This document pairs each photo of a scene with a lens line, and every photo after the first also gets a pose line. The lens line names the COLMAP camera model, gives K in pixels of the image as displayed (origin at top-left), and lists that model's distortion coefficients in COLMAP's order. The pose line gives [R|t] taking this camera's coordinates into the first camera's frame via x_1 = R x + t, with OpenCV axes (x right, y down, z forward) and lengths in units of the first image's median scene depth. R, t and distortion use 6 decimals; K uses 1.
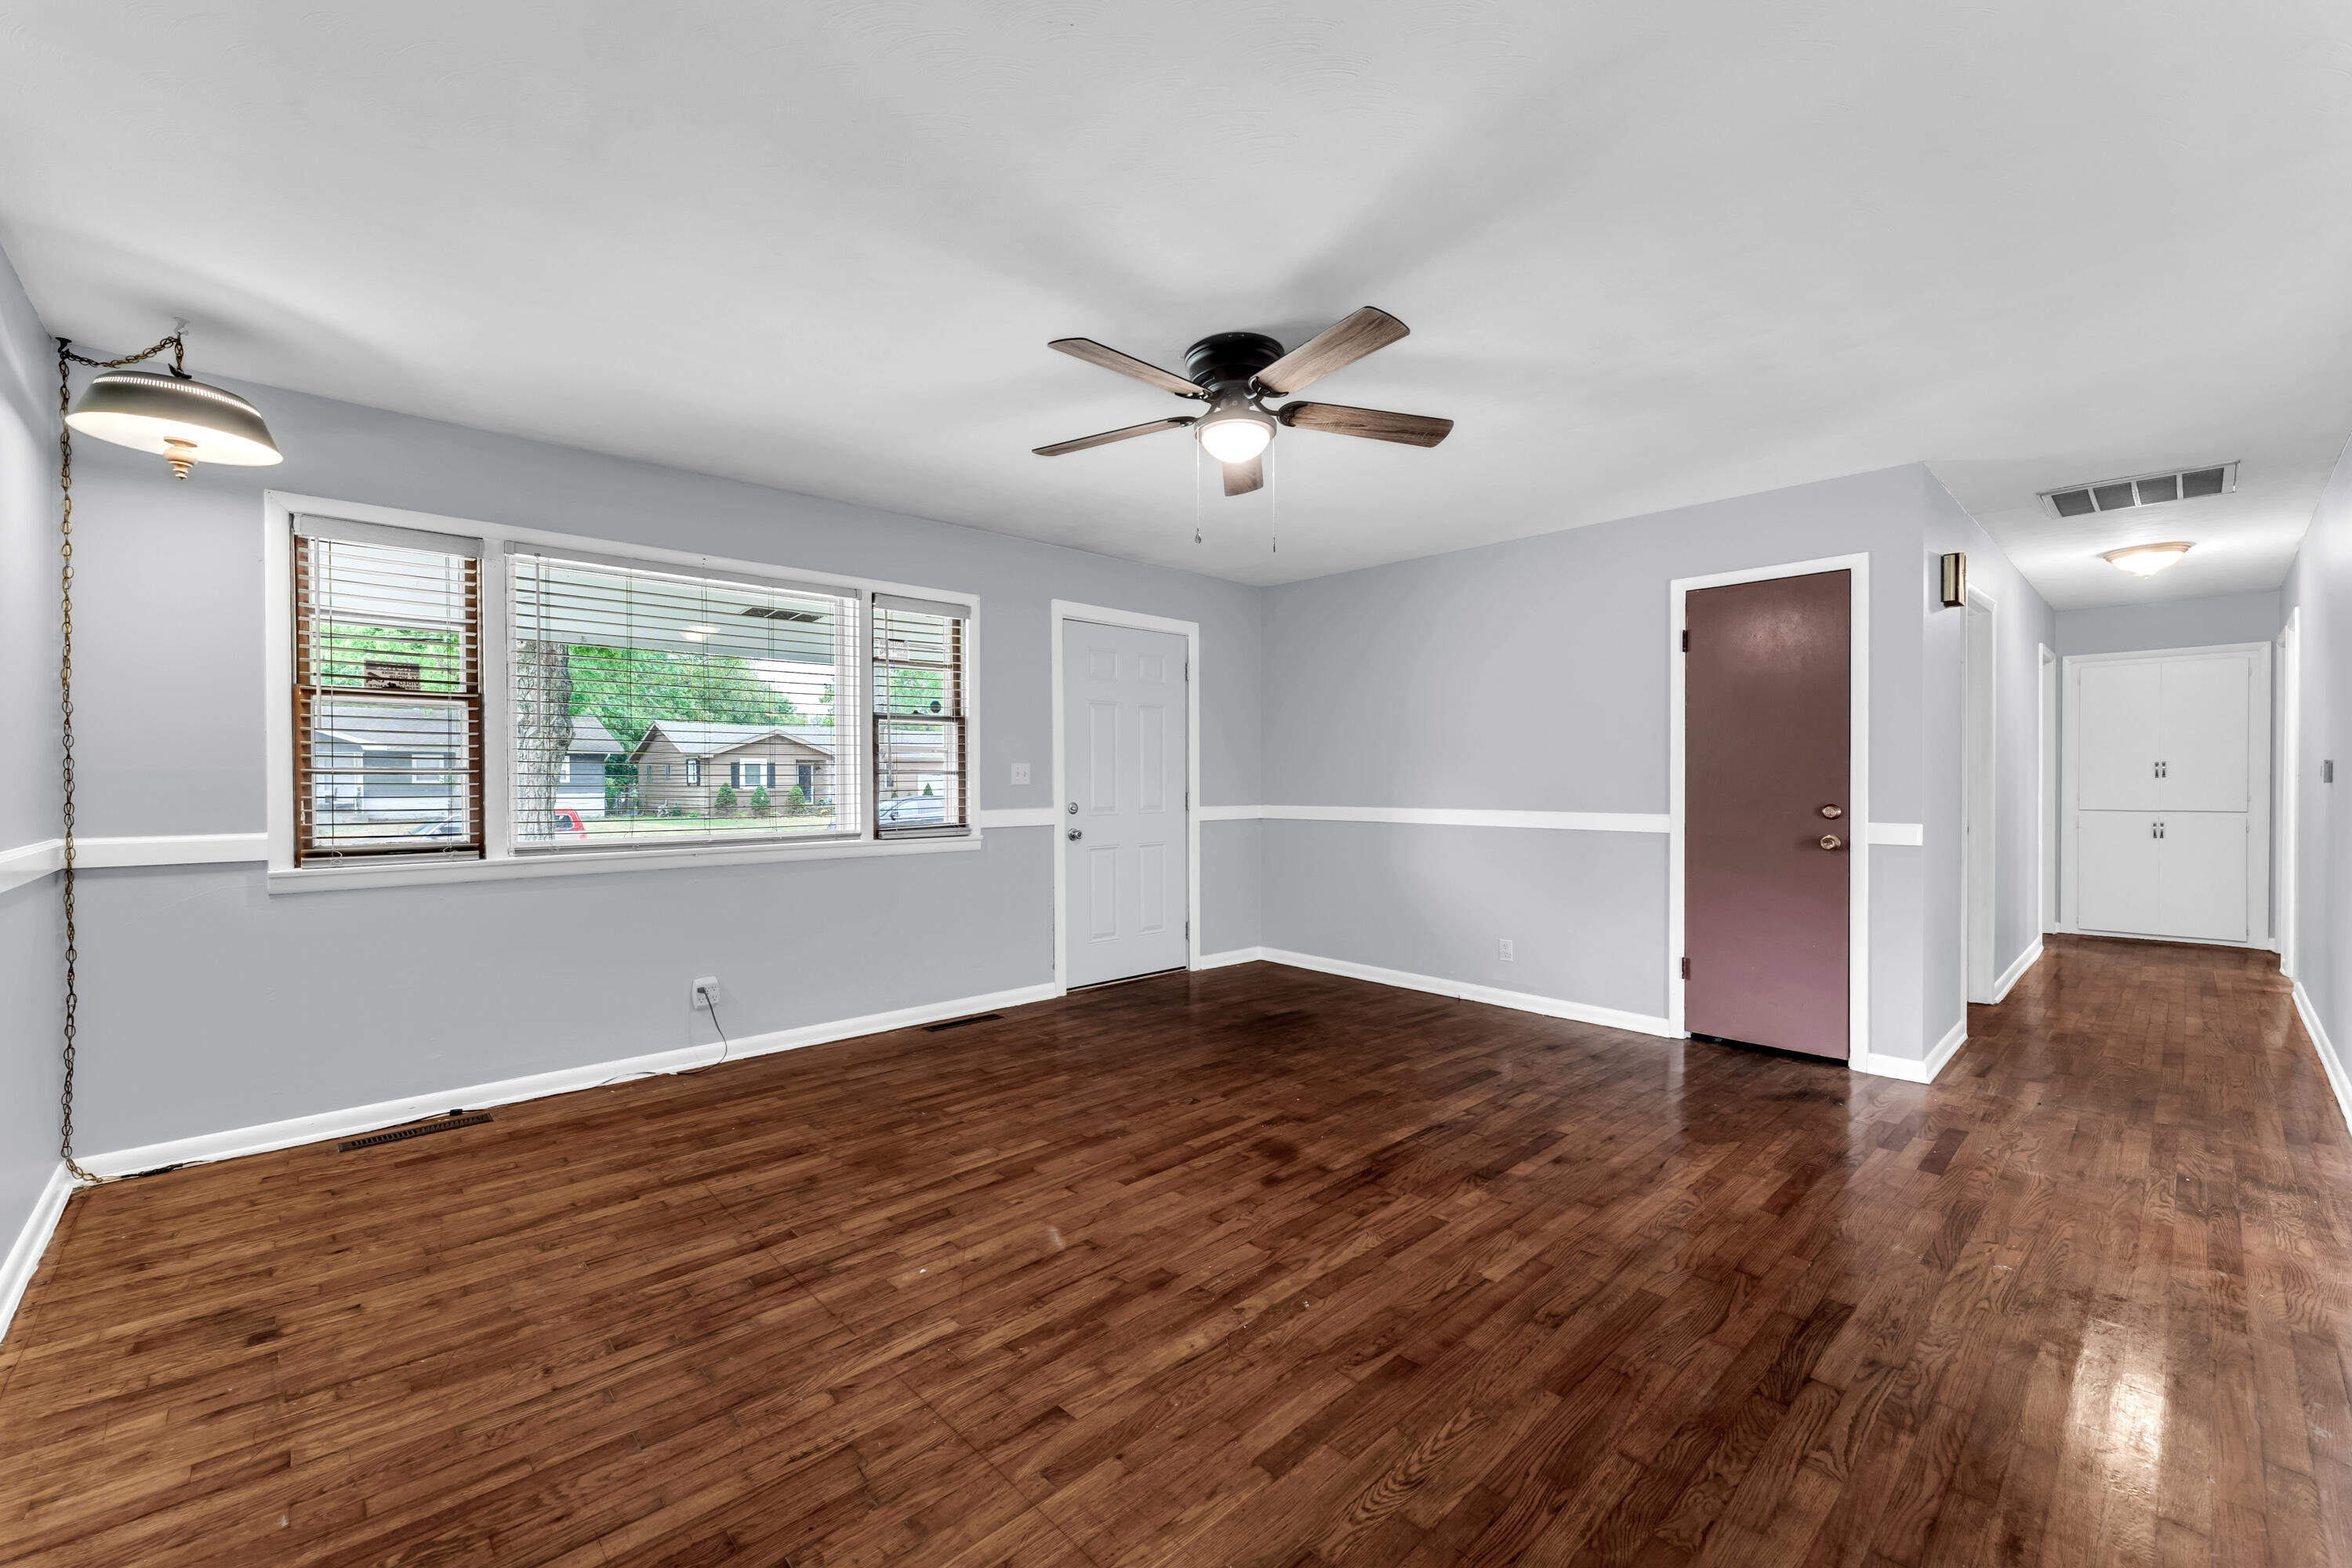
lens RADIAL K [[955.2, 0, 1175.9], [0, 955.2, 787.9], [0, 0, 1]] dist [0.000033, -0.000388]
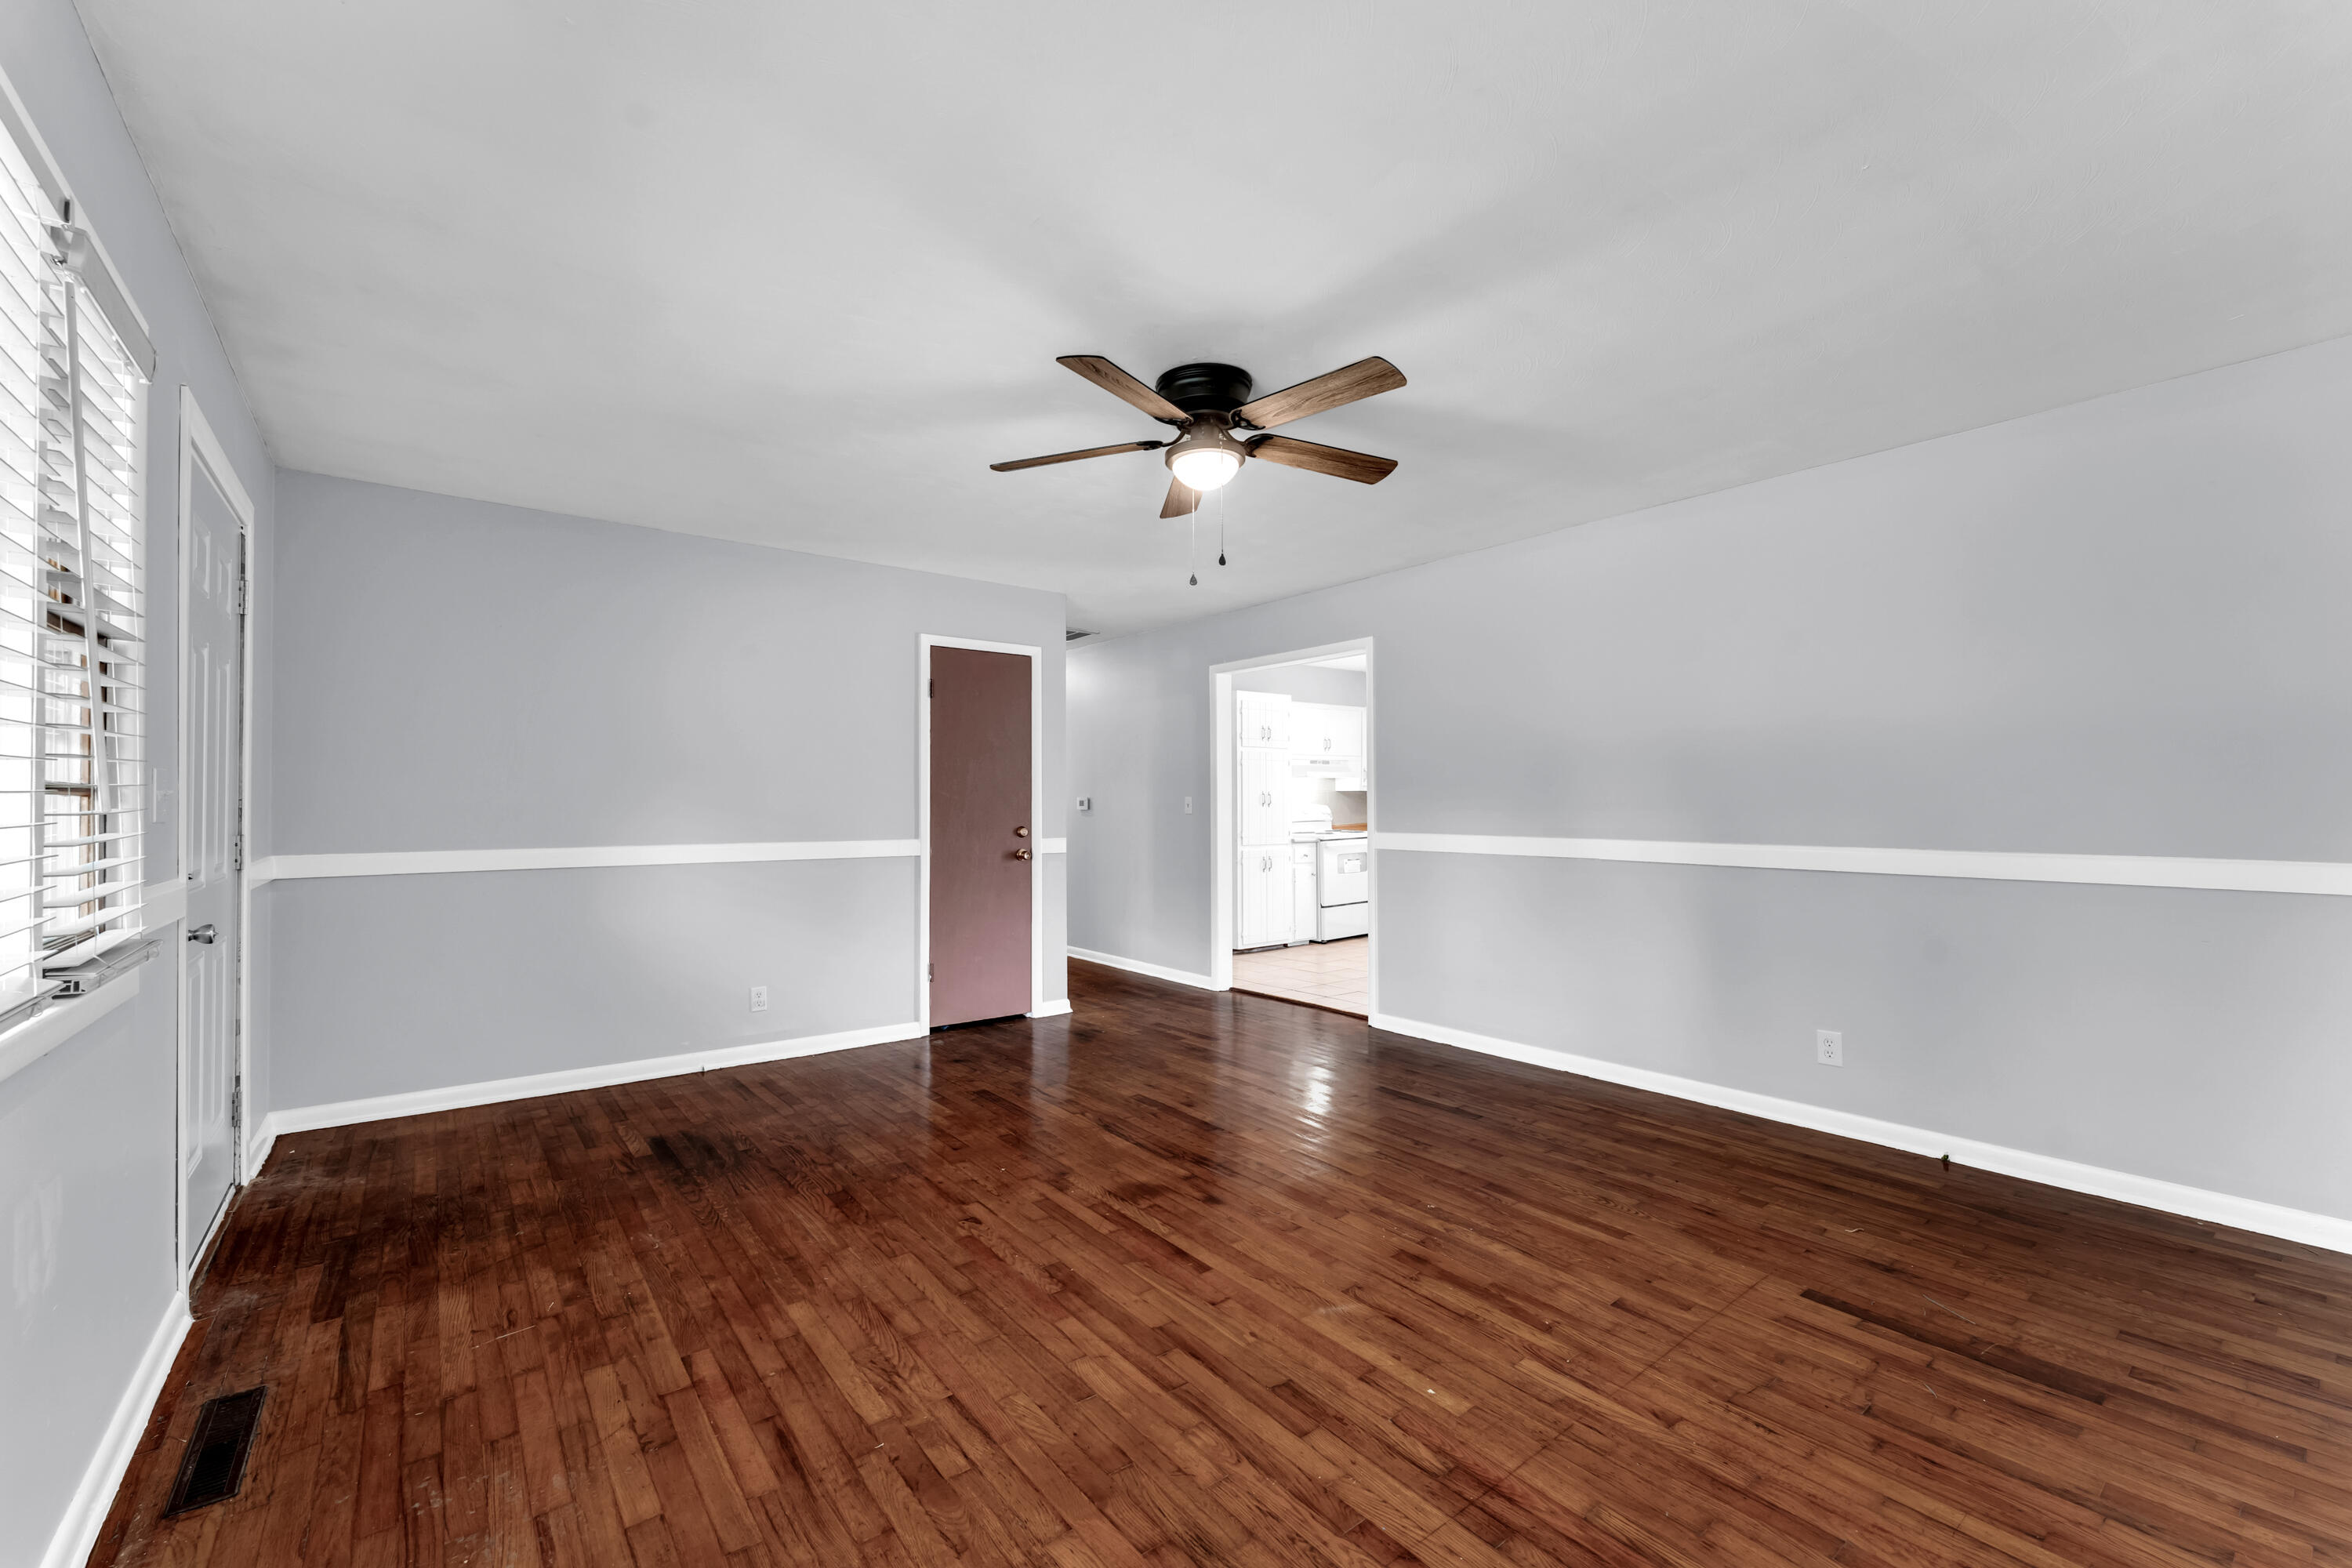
lens RADIAL K [[955.2, 0, 1191.1], [0, 955.2, 788.9], [0, 0, 1]] dist [0.000033, -0.000388]
pose [[0.080094, 0.019874, 0.996589, -0.923677], [0.011050, 0.999722, -0.020825, -0.007100], [-0.996726, 0.012680, 0.079852, 0.929549]]
